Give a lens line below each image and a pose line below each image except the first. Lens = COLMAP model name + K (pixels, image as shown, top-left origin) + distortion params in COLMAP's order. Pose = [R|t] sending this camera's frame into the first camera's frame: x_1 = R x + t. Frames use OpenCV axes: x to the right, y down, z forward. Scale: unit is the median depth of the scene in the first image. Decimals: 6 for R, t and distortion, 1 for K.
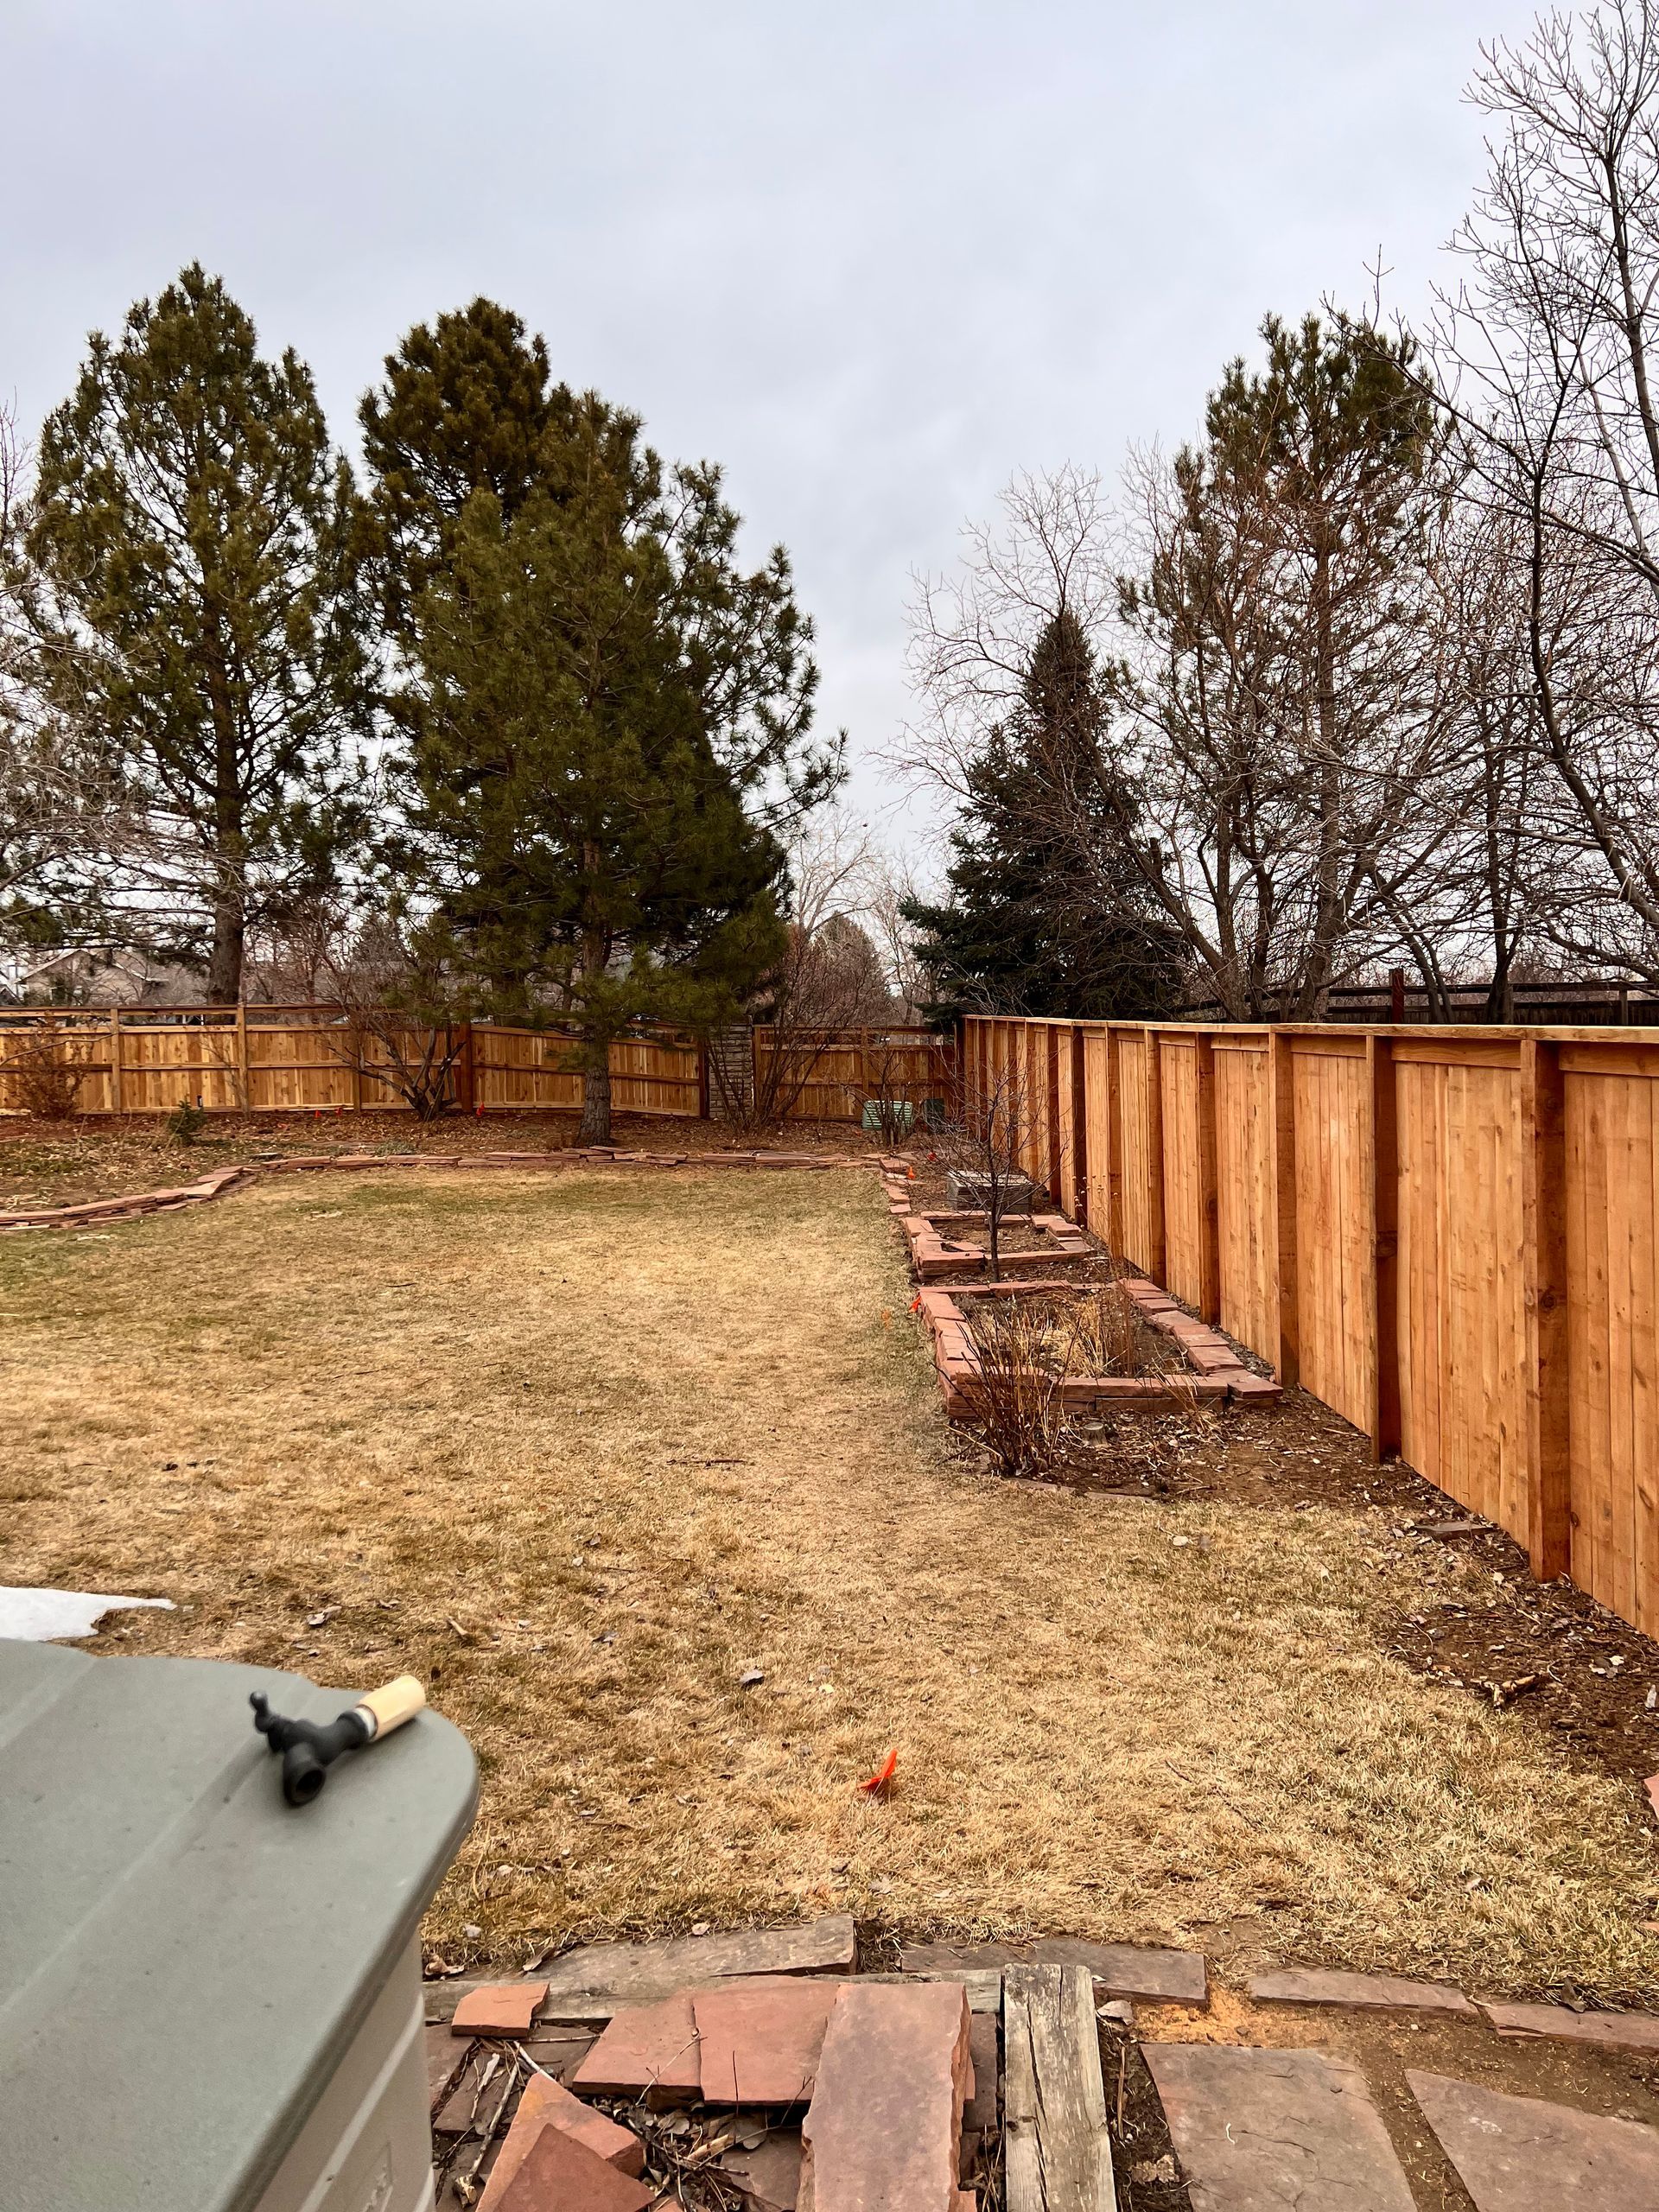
lens RADIAL K [[1655.9, 0, 836.4], [0, 1655.9, 1097.0], [0, 0, 1]] dist [0.063184, -0.065354]
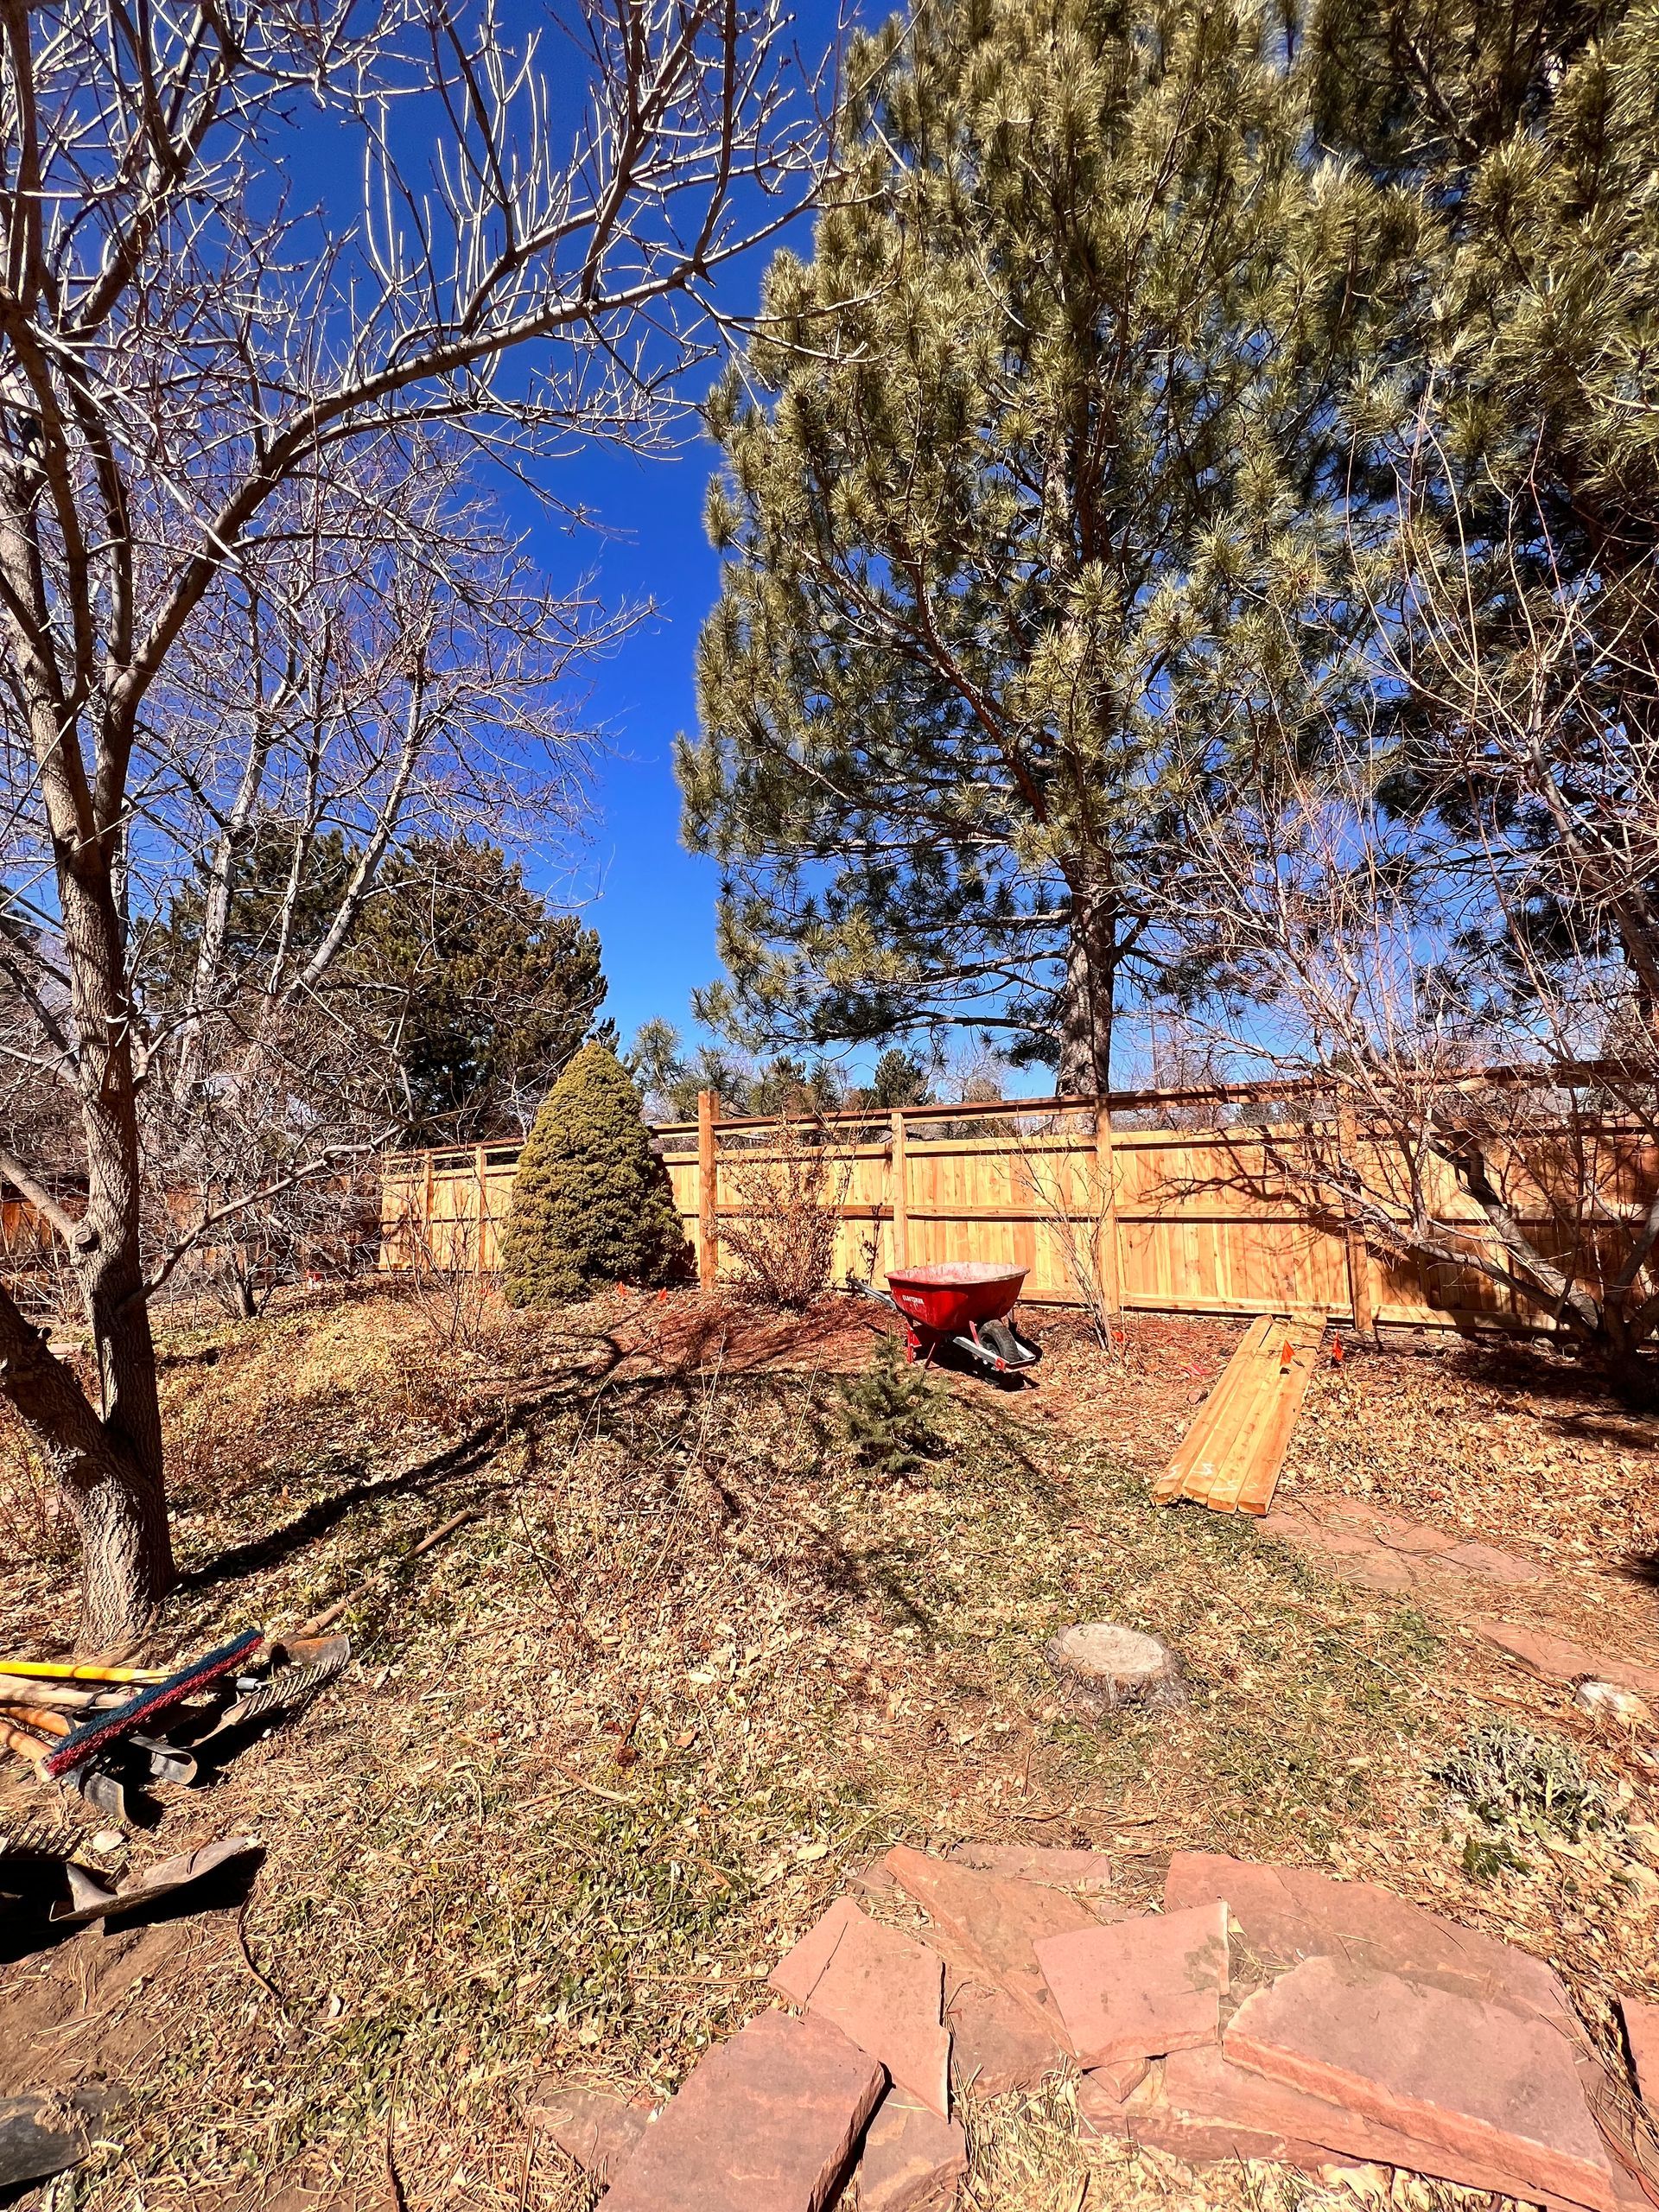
lens RADIAL K [[882.8, 0, 828.5], [0, 882.8, 1109.8], [0, 0, 1]] dist [-0.000084, 0.000469]
pose [[0.758504, -0.052617, -0.649540, -0.270037], [-0.016784, 0.994827, -0.100187, -0.024046], [0.651452, 0.086894, 0.753697, 0.819640]]
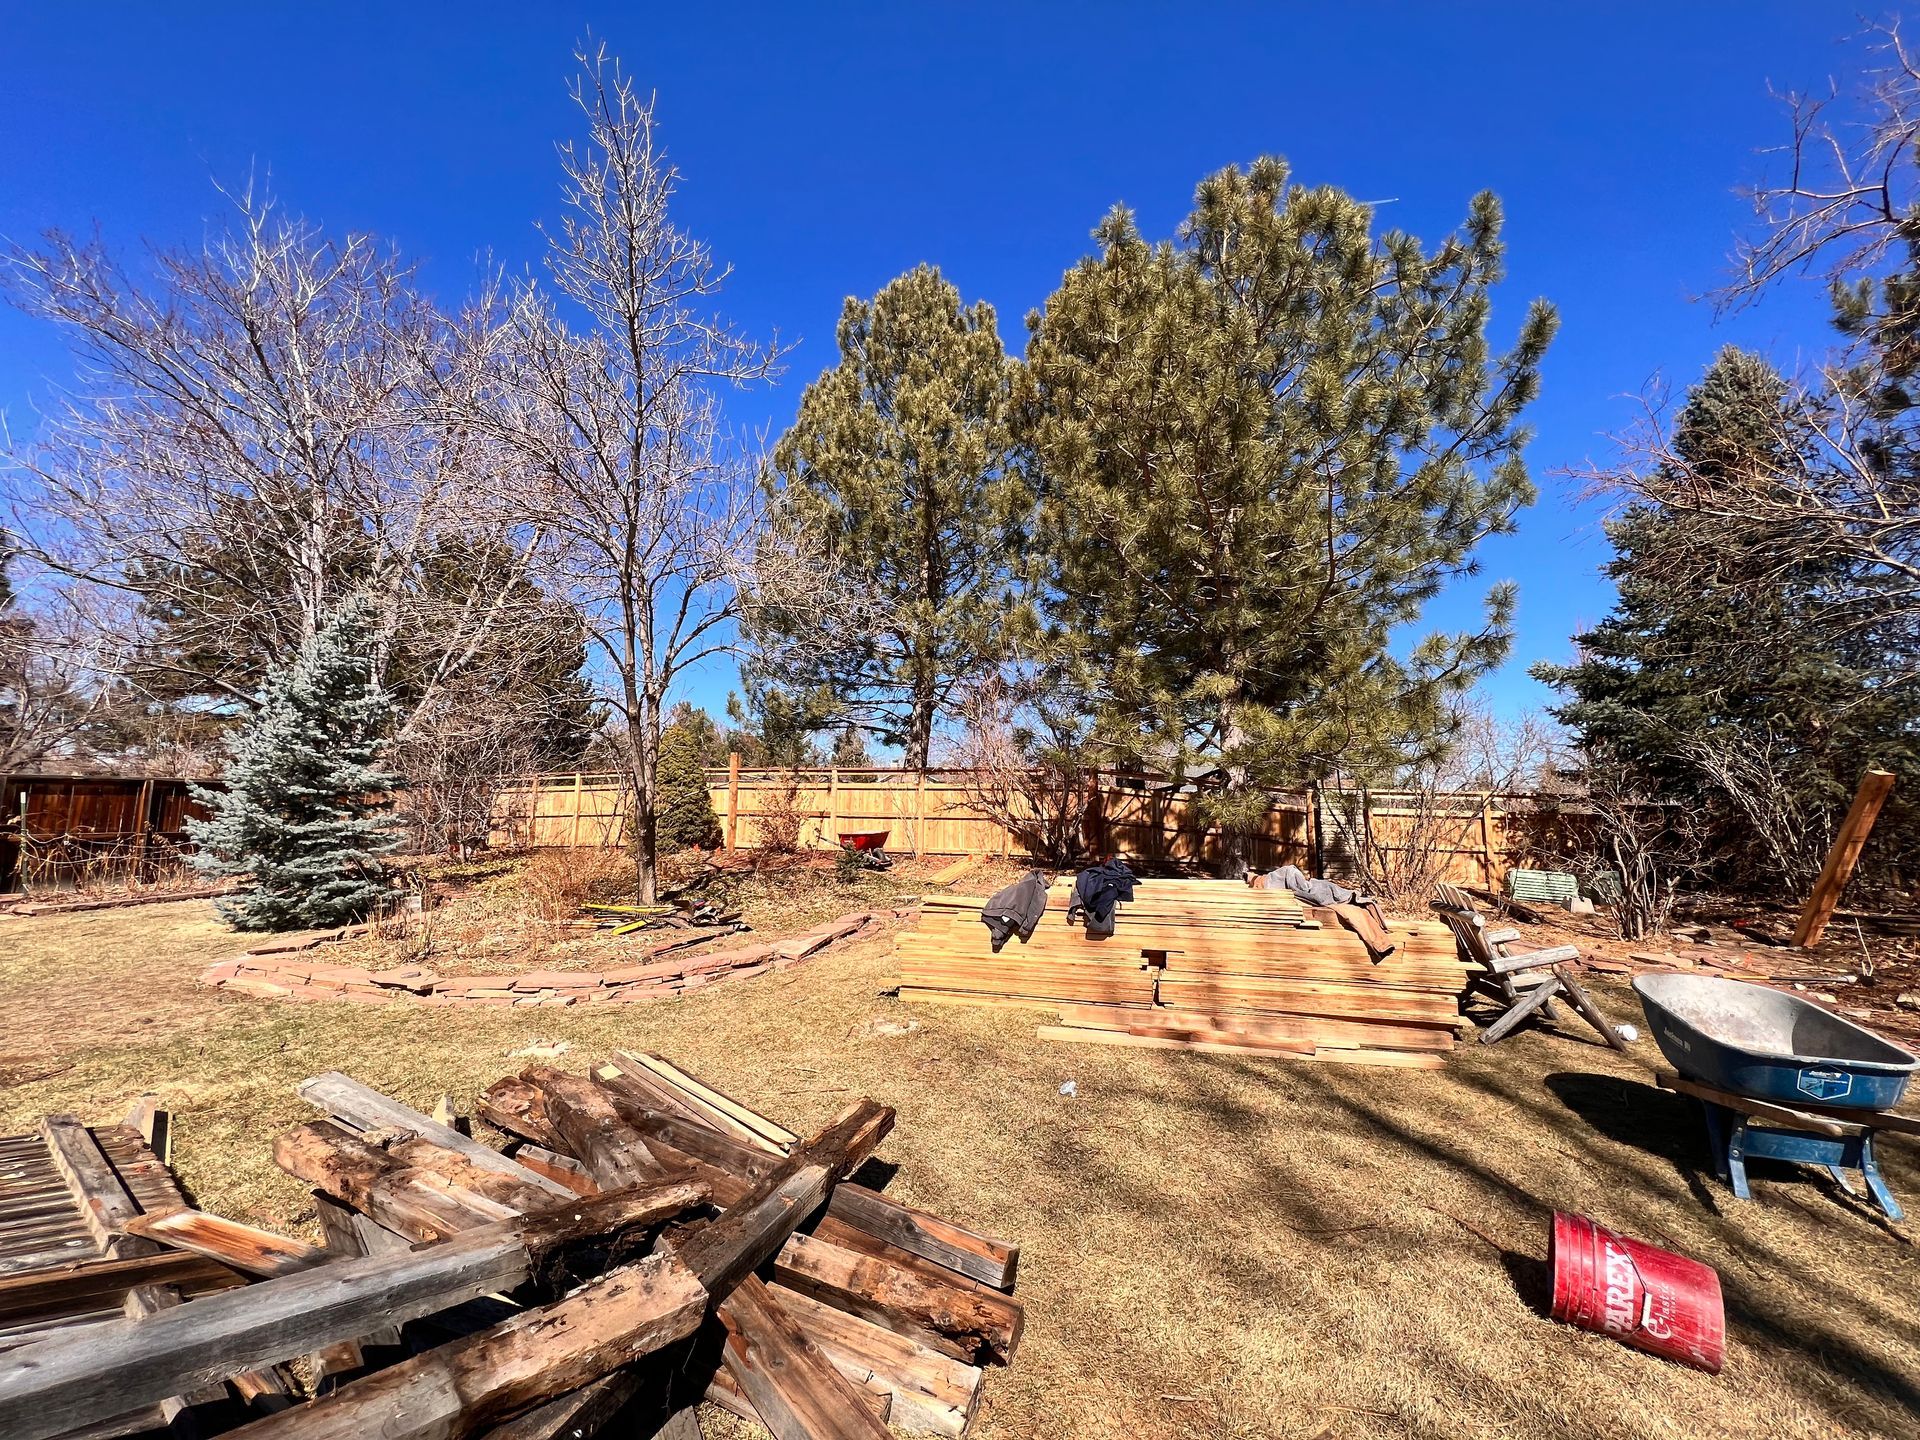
lens RADIAL K [[766.2, 0, 963.2], [0, 766.2, 722.3], [0, 0, 1]] dist [-0.000084, 0.000469]
pose [[0.928256, -0.017588, -0.371527, -0.120532], [-0.041513, 0.987741, -0.150480, -0.002989], [0.369619, 0.155107, 0.916146, 0.519667]]
